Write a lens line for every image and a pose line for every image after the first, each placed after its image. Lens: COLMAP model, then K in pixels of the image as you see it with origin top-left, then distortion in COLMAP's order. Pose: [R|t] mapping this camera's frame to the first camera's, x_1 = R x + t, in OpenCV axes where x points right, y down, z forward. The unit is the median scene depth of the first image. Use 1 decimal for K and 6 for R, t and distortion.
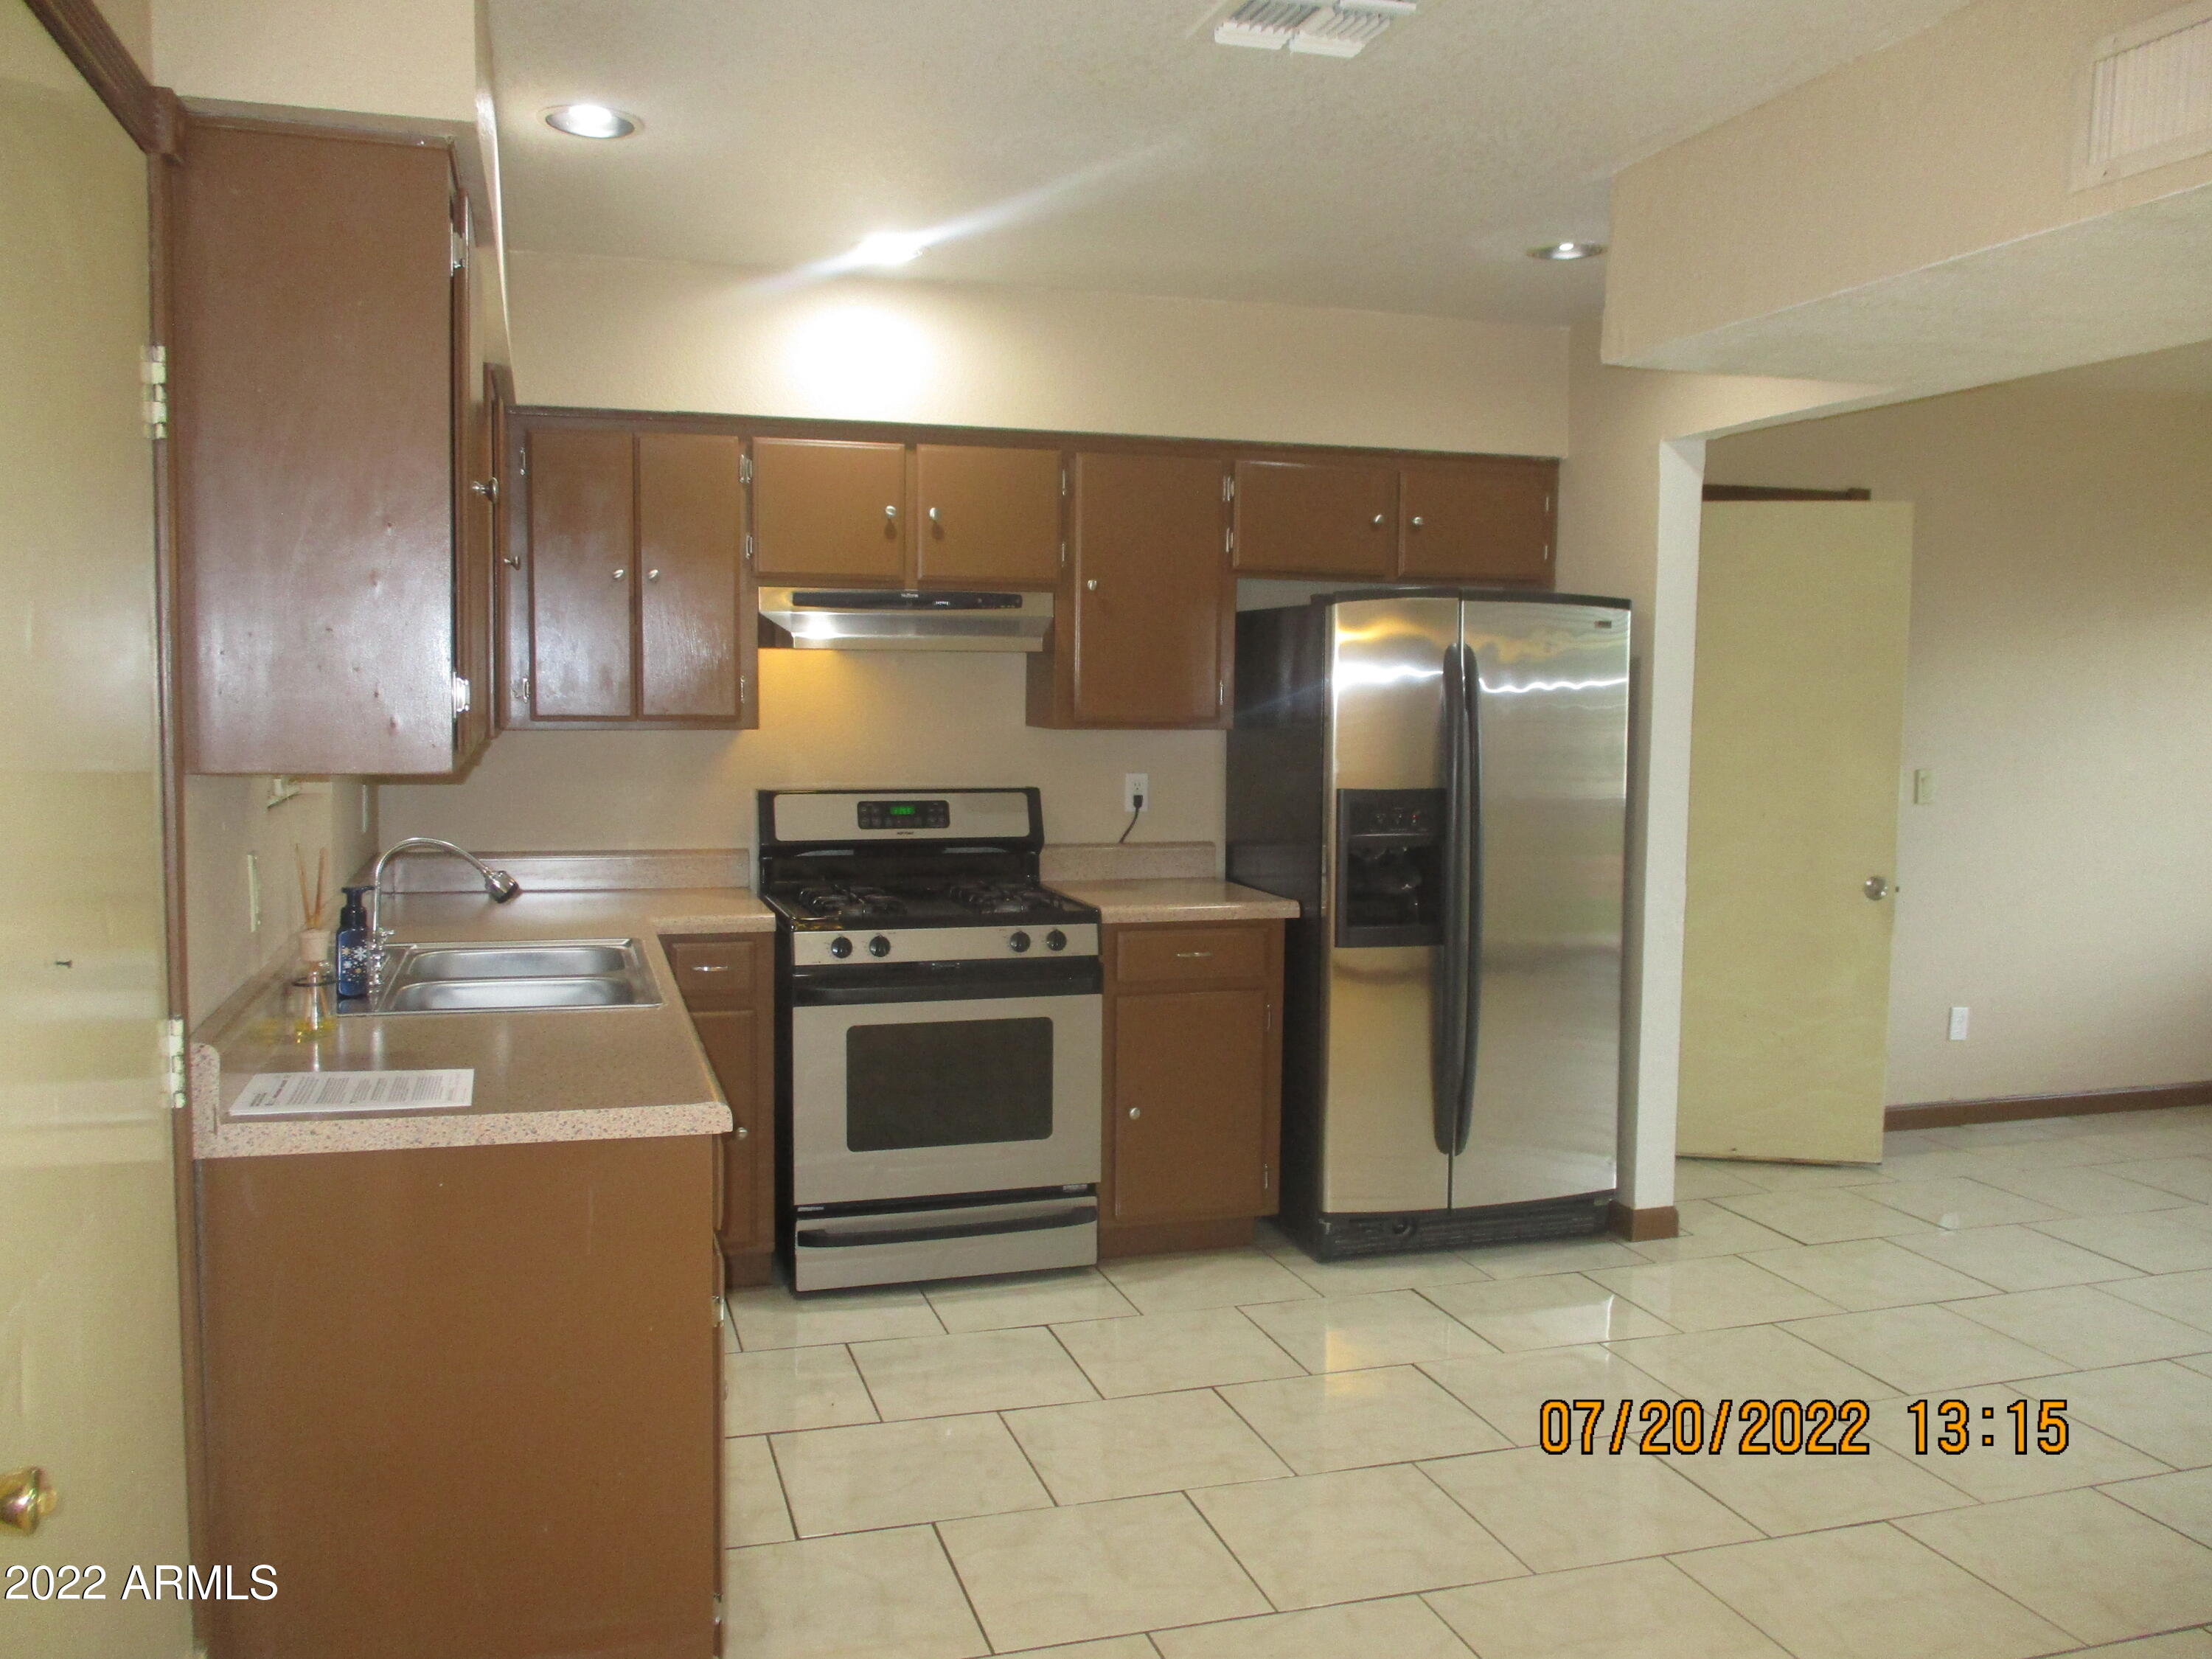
lens RADIAL K [[1825.5, 0, 1126.6], [0, 1825.5, 831.1], [0, 0, 1]] dist [-0.036341, 0.003938]
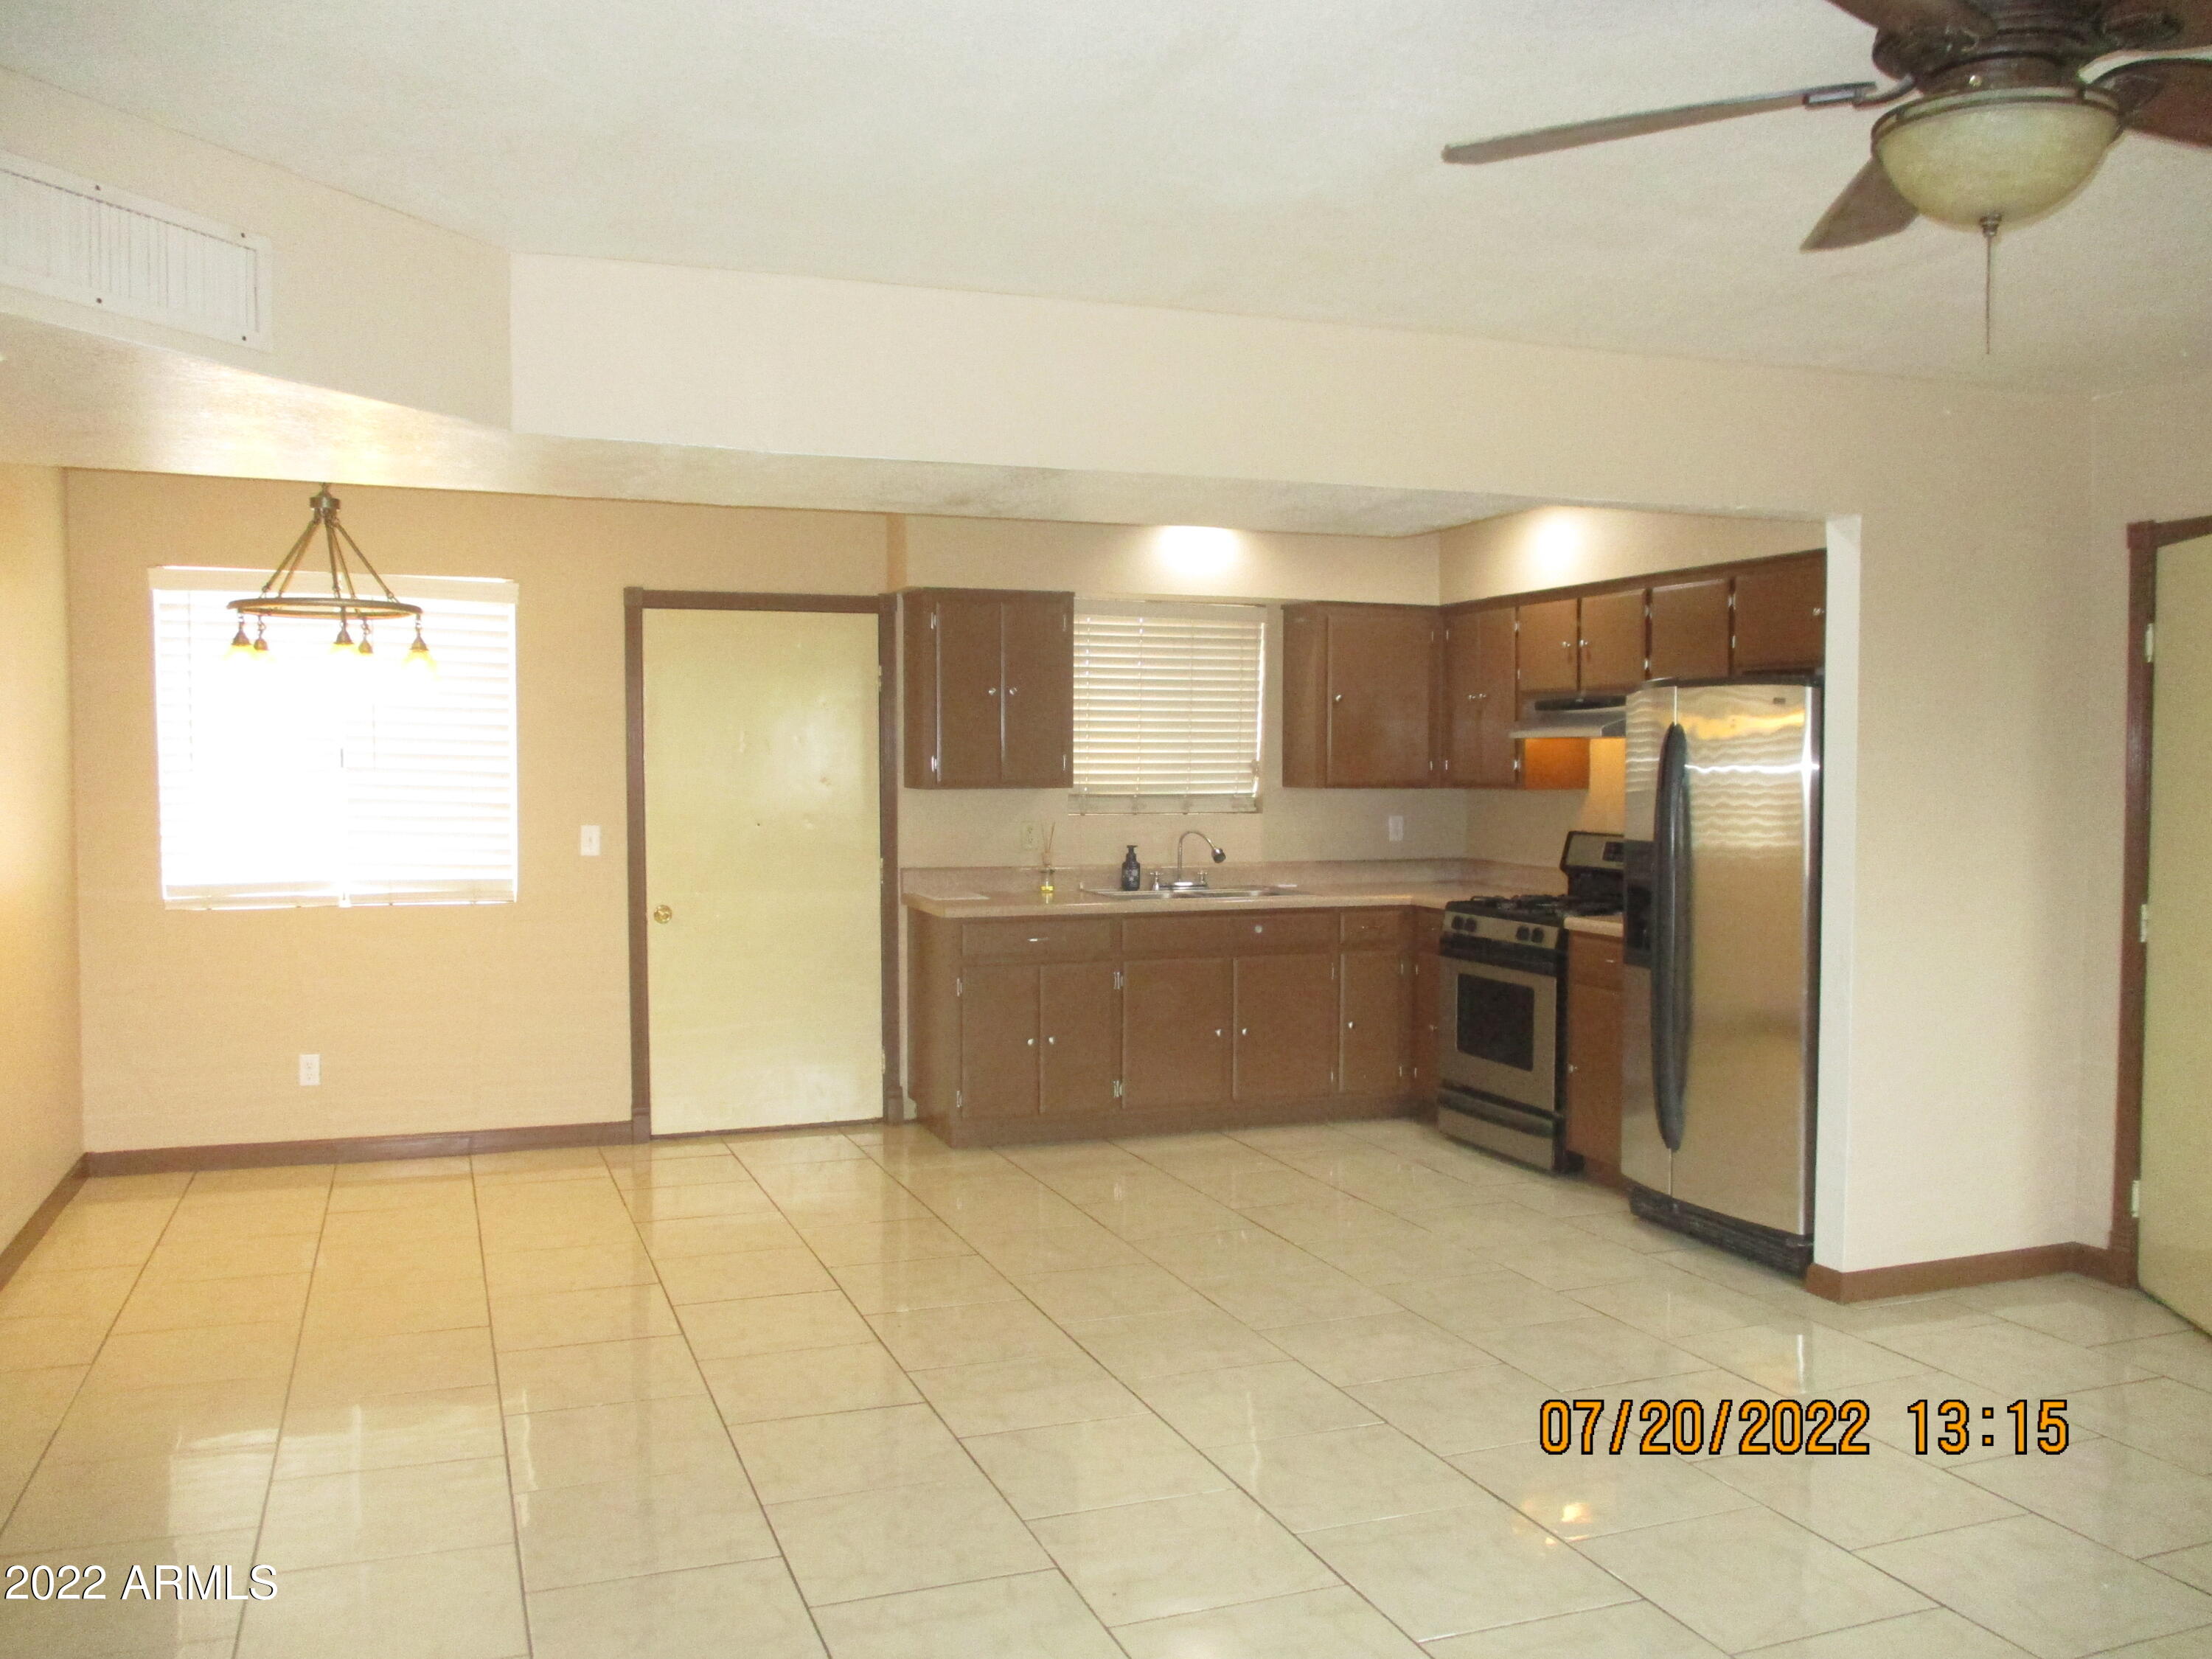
lens RADIAL K [[1825.5, 0, 1104.4], [0, 1825.5, 827.5], [0, 0, 1]] dist [-0.036341, 0.003938]
pose [[0.053368, 0.026095, -0.998234, 1.336359], [-0.078915, 0.996642, 0.021835, -0.029163], [0.995452, 0.077611, 0.055248, 0.549338]]
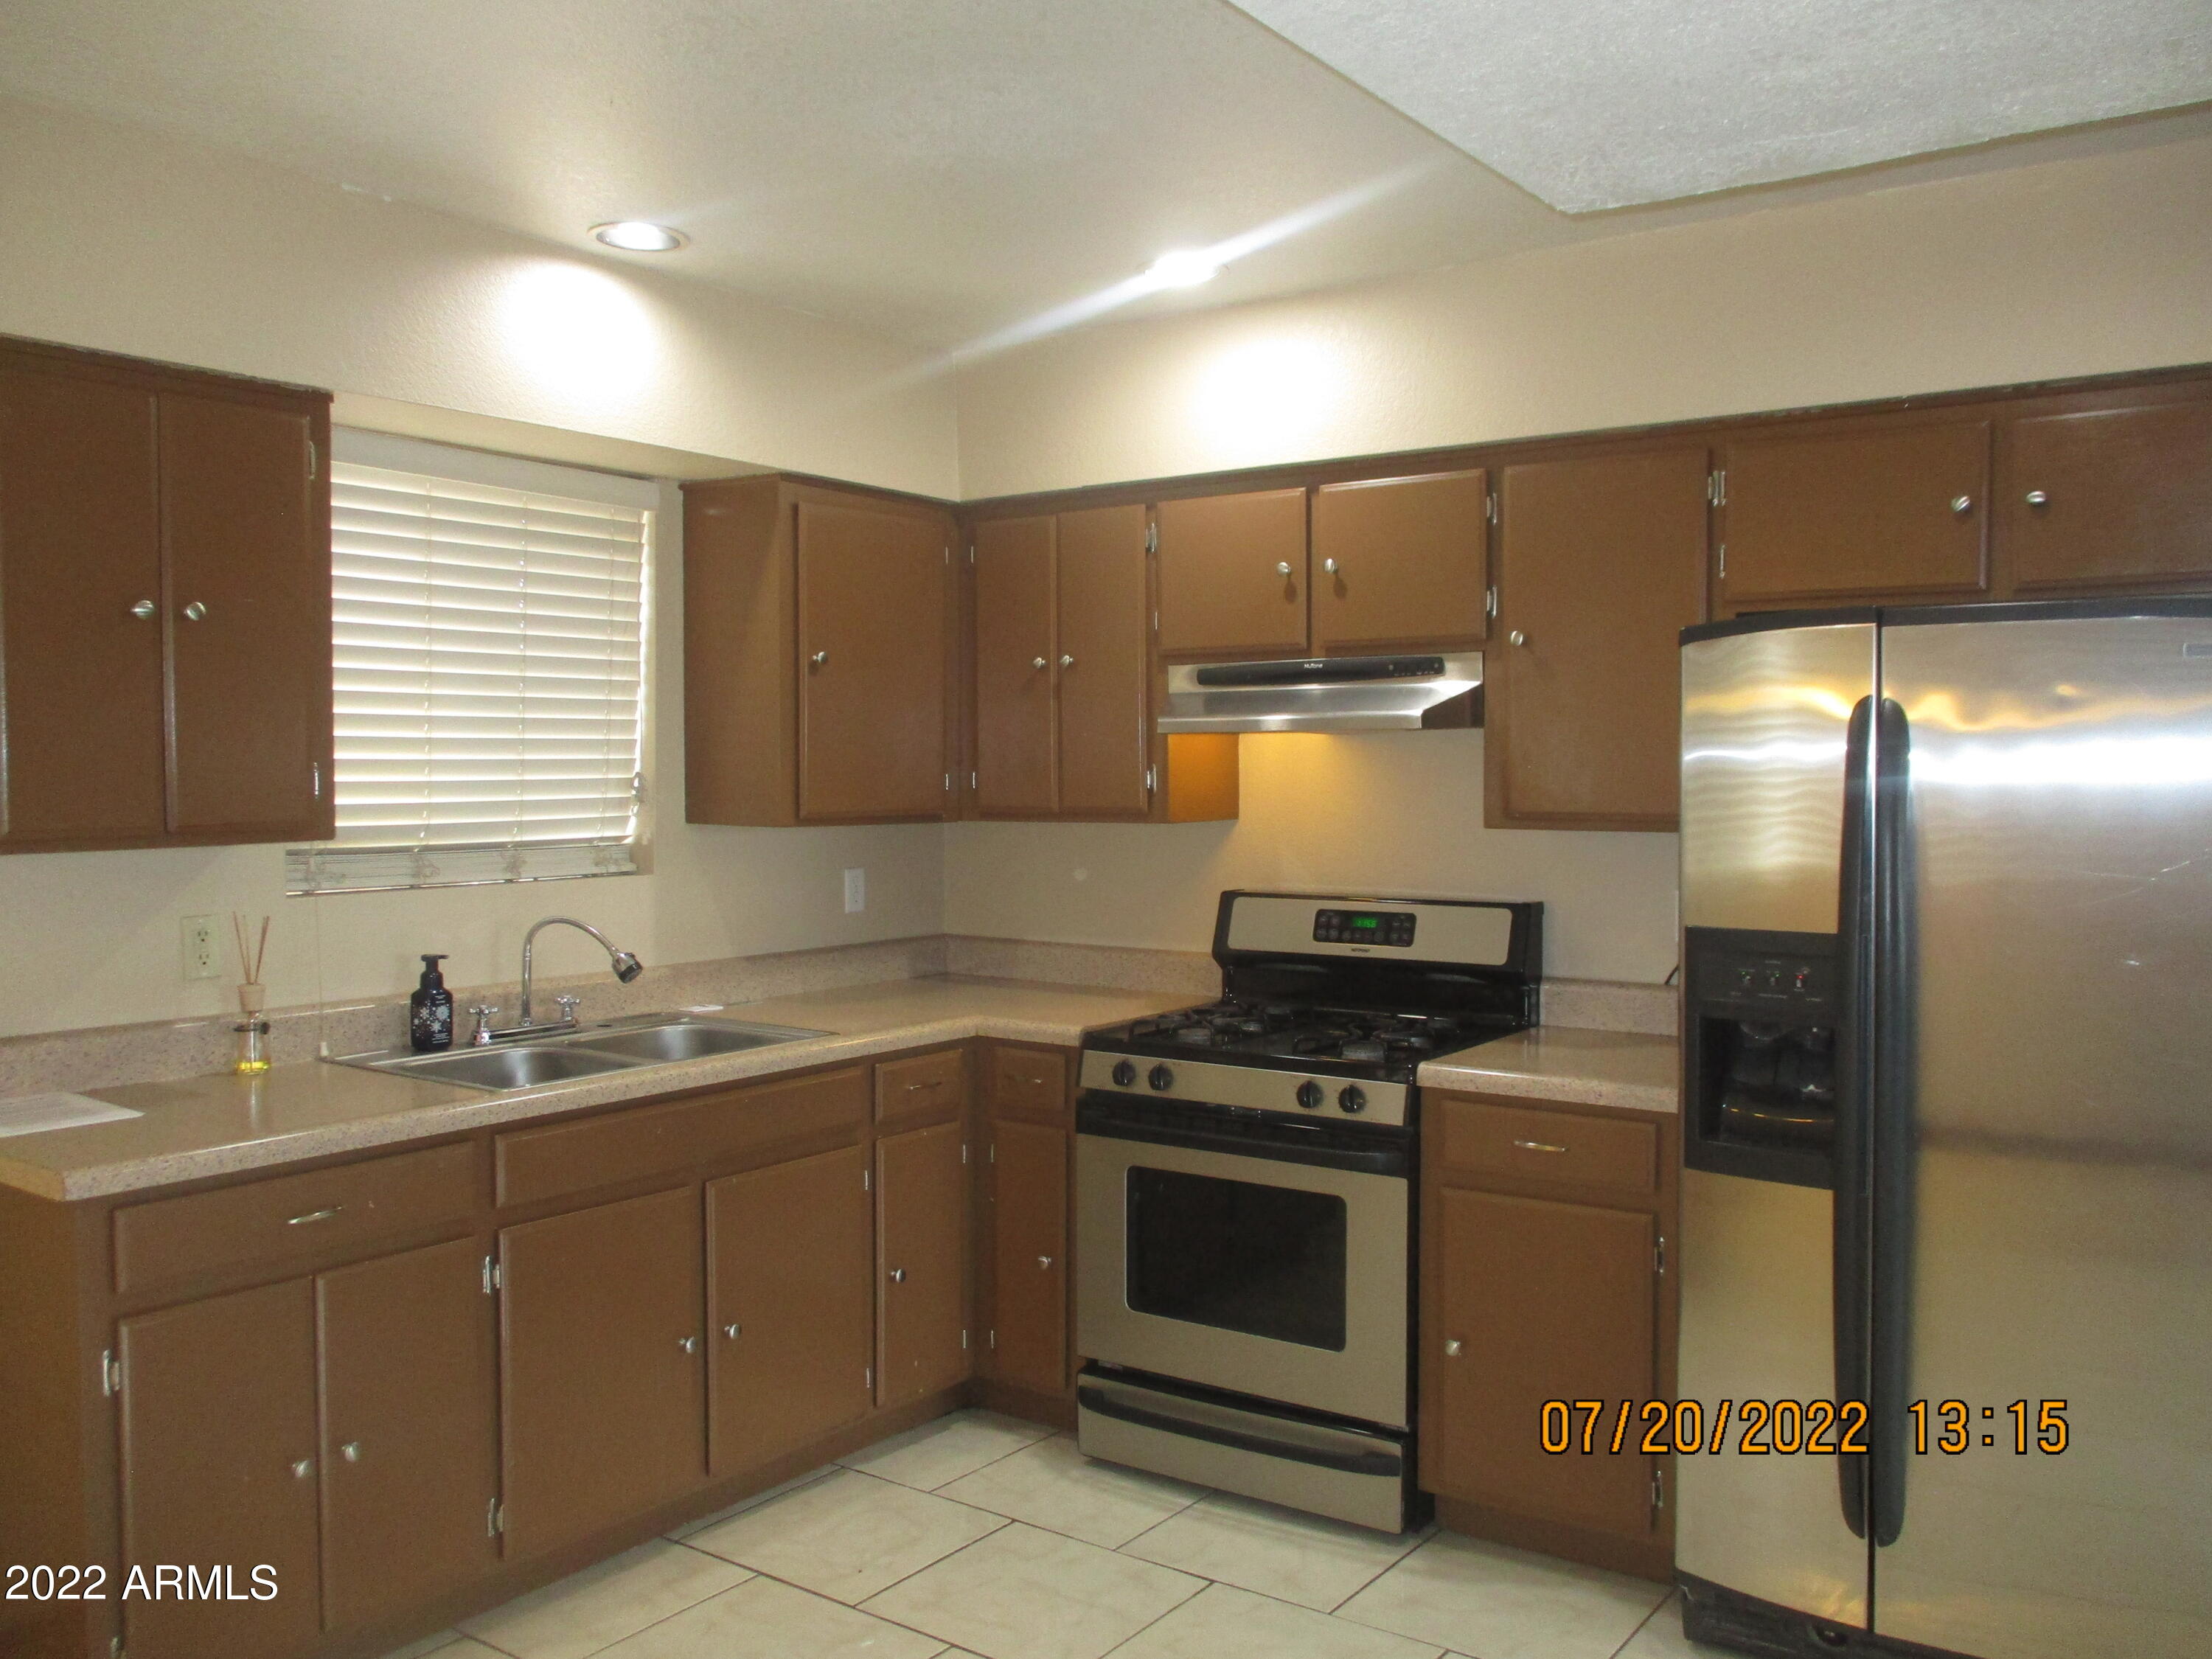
lens RADIAL K [[1825.5, 0, 1108.4], [0, 1825.5, 839.5], [0, 0, 1]] dist [-0.036341, 0.003938]
pose [[0.603643, 0.017676, -0.797059, 0.496439], [-0.053133, 0.998423, -0.018098, -0.029611], [0.795482, 0.053275, 0.603631, 0.426858]]
